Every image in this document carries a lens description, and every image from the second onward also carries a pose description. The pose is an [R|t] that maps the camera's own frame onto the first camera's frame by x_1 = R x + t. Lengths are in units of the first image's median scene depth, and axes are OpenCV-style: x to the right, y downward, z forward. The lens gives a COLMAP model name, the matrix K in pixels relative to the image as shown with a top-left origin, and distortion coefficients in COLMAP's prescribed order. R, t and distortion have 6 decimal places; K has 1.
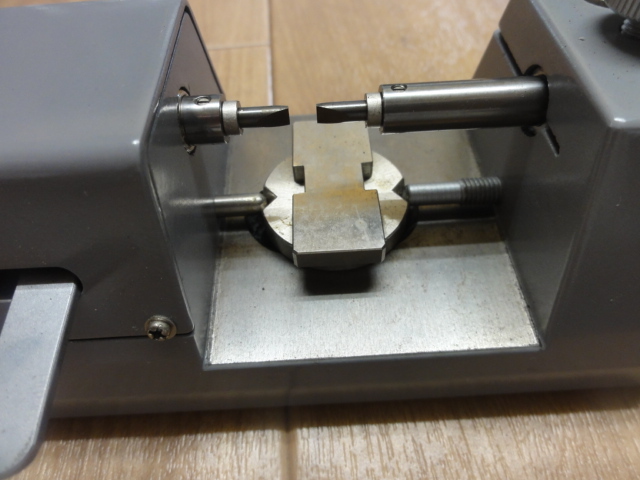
lens RADIAL K [[453.0, 0, 320.0], [0, 453.0, 240.0], [0, 0, 1]] dist [-0.027731, 0.000837]
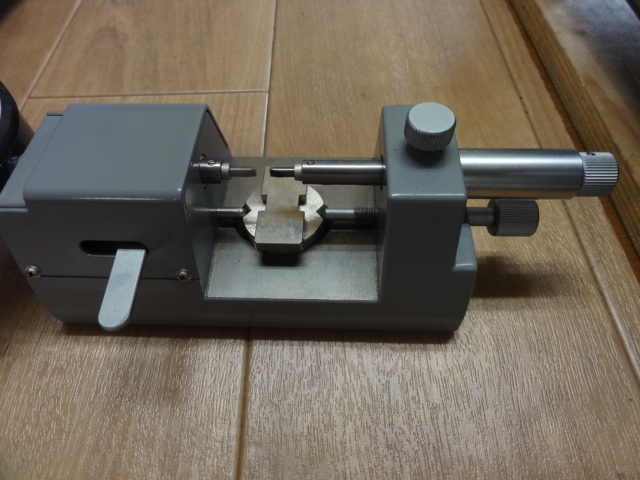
lens RADIAL K [[453.0, 0, 320.0], [0, 453.0, 240.0], [0, 0, 1]] dist [-0.027731, 0.000837]
pose [[0.997026, 0.070999, -0.029974, 0.245265], [-0.070193, 0.997164, 0.027143, -0.048437], [0.031816, -0.024958, 0.999182, -0.806811]]
